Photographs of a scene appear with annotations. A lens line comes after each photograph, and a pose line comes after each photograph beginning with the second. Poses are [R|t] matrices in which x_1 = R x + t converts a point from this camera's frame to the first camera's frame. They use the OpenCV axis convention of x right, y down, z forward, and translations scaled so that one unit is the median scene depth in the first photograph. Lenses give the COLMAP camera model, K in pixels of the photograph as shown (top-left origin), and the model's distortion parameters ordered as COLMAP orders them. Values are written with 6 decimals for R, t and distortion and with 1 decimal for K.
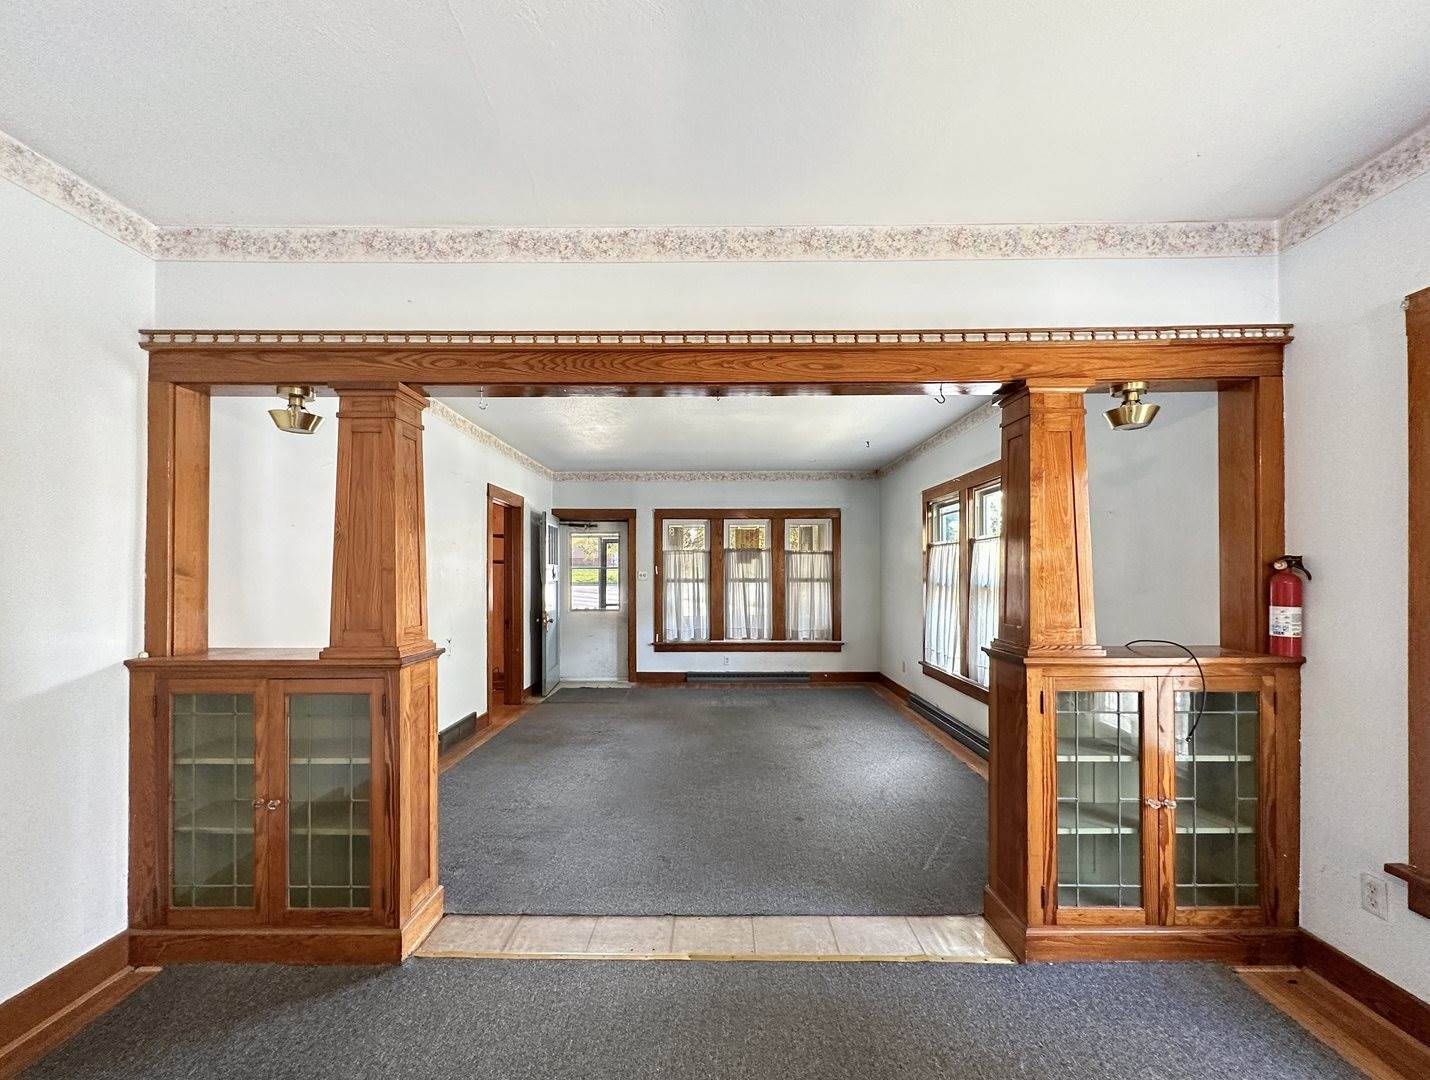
lens RADIAL K [[604.4, 0, 721.4], [0, 604.4, 553.1], [0, 0, 1]] dist [-0.002347, -0.000113]
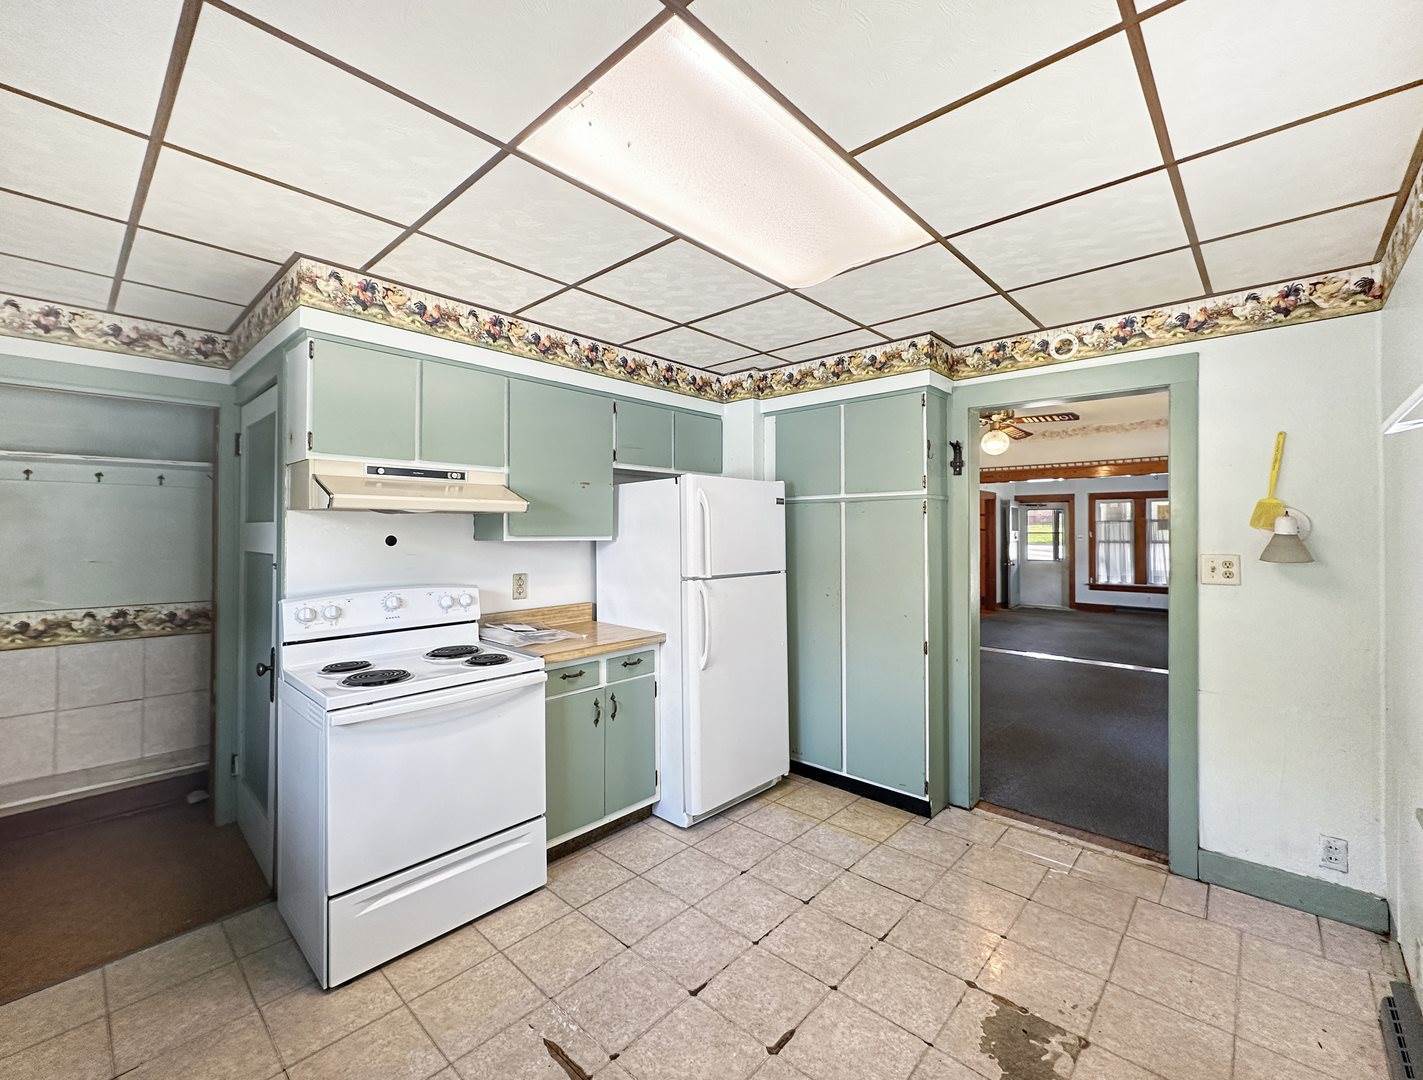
lens RADIAL K [[601.5, 0, 715.2], [0, 601.5, 531.2], [0, 0, 1]] dist [-0.002347, -0.000113]
pose [[0.735947, -0.001504, -0.677038, 0.212184], [0.014781, 0.999795, 0.013847, -0.013601], [0.676878, -0.020198, 0.735818, -0.701520]]
